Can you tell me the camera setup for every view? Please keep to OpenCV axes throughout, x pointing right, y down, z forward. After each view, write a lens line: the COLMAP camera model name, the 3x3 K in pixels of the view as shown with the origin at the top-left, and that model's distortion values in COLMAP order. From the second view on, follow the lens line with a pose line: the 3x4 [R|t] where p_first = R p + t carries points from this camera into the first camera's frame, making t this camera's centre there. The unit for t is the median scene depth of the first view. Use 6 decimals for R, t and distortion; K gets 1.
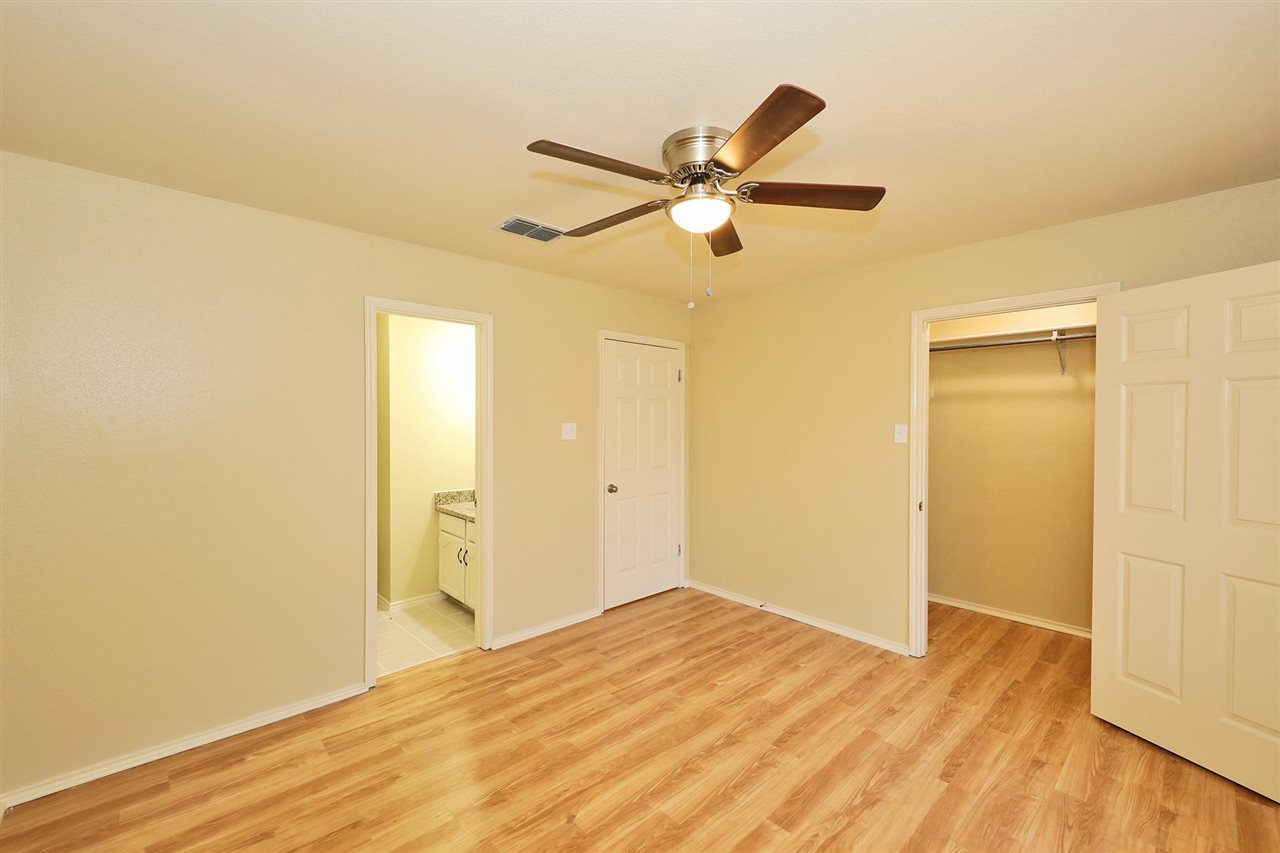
lens RADIAL K [[523.3, 0, 638.3], [0, 523.3, 425.2], [0, 0, 1]] dist [0.001527, -0.005090]
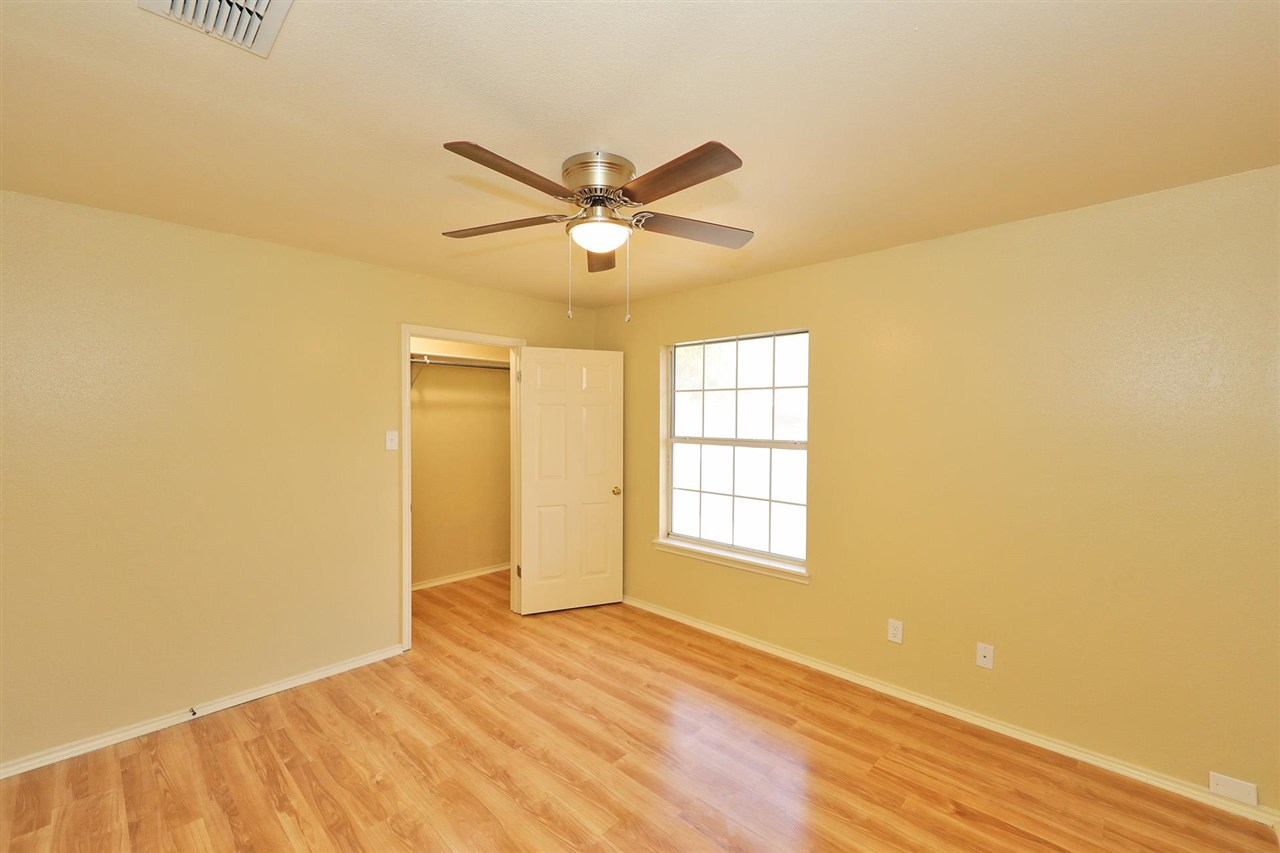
lens RADIAL K [[529.7, 0, 642.5], [0, 529.7, 420.0], [0, 0, 1]] dist [0.000584, -0.004595]
pose [[-0.072884, -0.008351, 0.997305, -0.674770], [0.012097, 0.999884, 0.009256, -0.030830], [-0.997267, 0.012739, -0.072775, 0.709649]]
